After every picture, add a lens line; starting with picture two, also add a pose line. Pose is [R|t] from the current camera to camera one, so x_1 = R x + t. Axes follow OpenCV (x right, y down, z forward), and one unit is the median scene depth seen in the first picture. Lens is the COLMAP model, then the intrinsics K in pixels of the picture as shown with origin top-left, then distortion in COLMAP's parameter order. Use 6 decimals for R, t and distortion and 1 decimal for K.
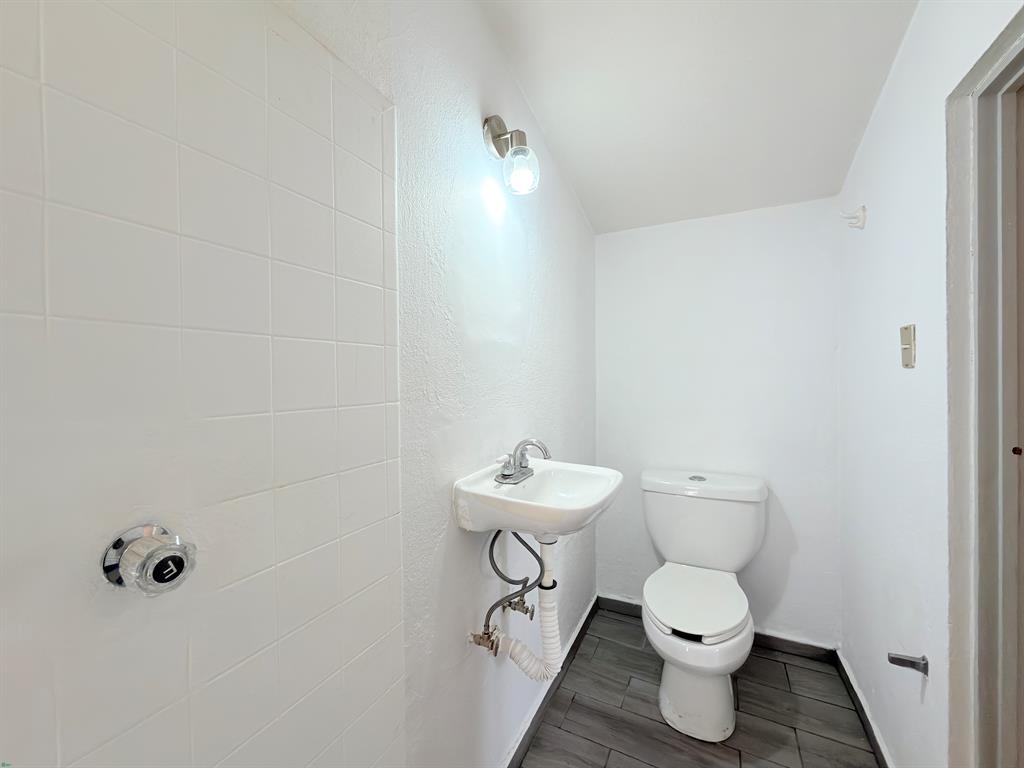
lens RADIAL K [[406.7, 0, 511.7], [0, 406.7, 381.9], [0, 0, 1]] dist [-0.001033, 0.000253]
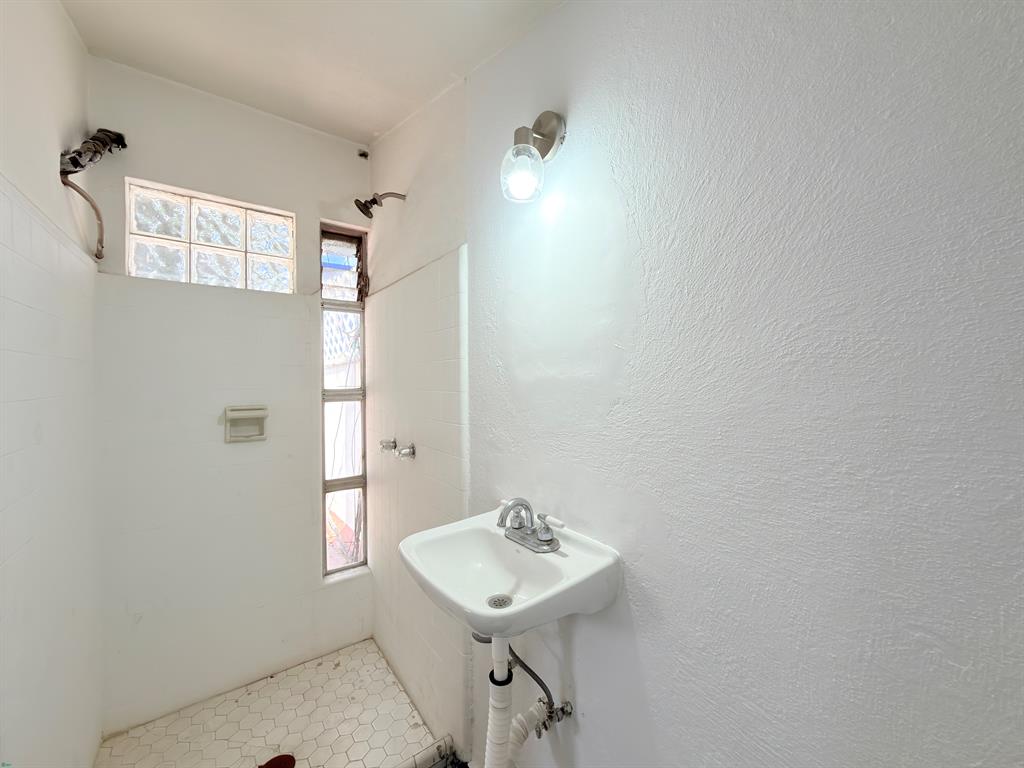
lens RADIAL K [[406.7, 0, 511.7], [0, 406.7, 381.9], [0, 0, 1]] dist [-0.001033, 0.000253]
pose [[-0.440941, 0.020526, -0.897301, 0.918457], [-0.001976, 0.999714, 0.023840, -0.135995], [0.897534, 0.012285, -0.440775, 1.570428]]
